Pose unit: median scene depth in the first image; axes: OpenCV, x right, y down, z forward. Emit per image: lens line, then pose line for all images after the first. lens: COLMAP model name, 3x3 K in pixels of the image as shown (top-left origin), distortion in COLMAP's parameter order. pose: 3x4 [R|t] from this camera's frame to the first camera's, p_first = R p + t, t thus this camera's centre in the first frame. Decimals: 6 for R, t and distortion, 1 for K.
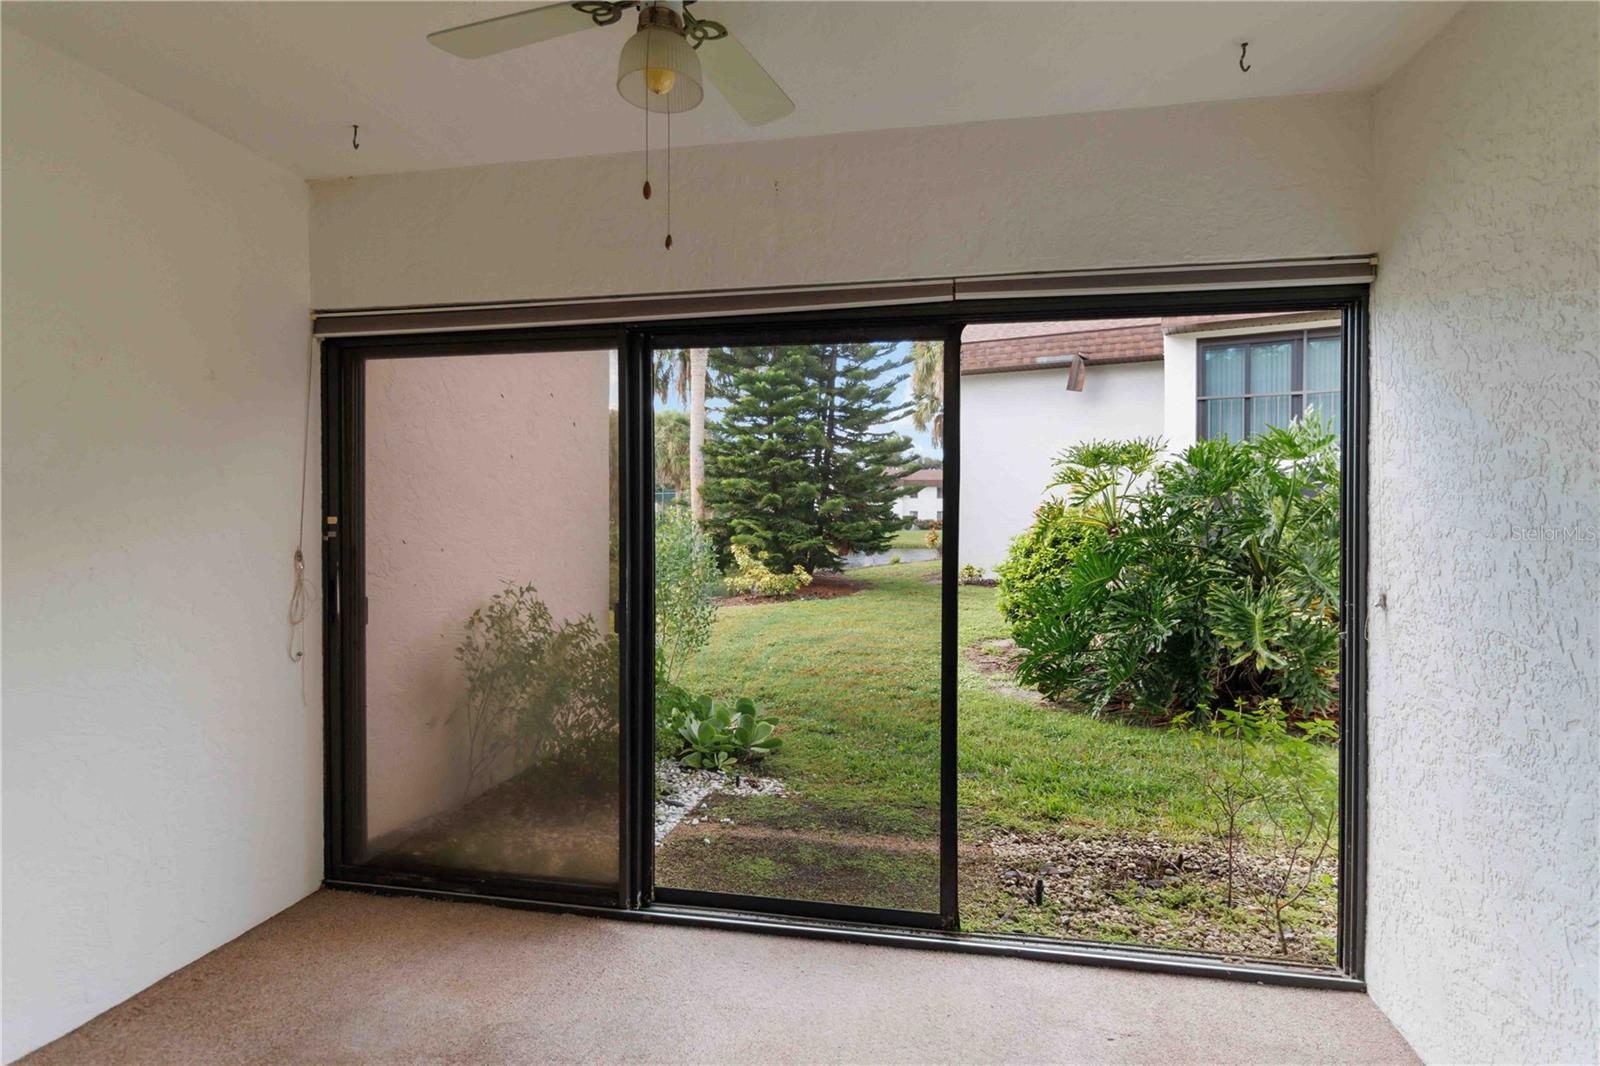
lens RADIAL K [[829.9, 0, 803.9], [0, 829.9, 532.4], [0, 0, 1]] dist [0.000612, 0.000067]
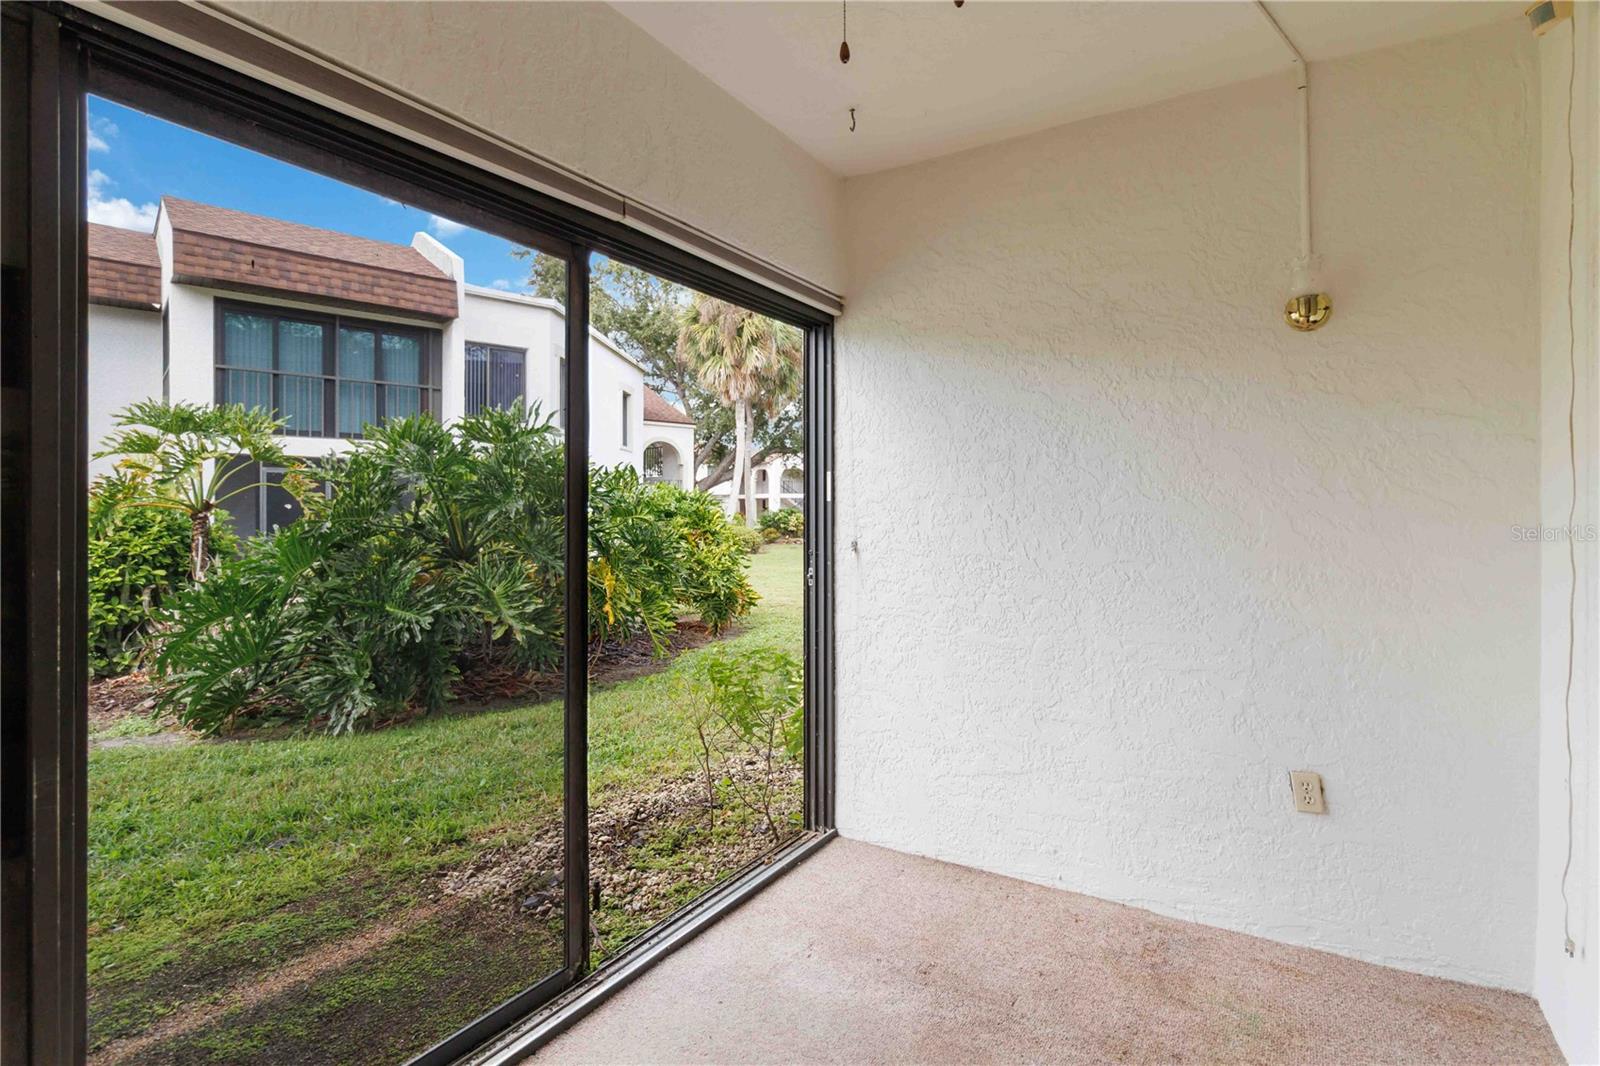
lens RADIAL K [[829.9, 0, 803.3], [0, 829.9, 517.2], [0, 0, 1]] dist [0.000612, 0.000067]
pose [[0.310265, -0.005295, 0.950635, -0.428070], [0.018584, 0.999827, -0.000496, 0.020935], [-0.950468, 0.017821, 0.310310, 0.419693]]
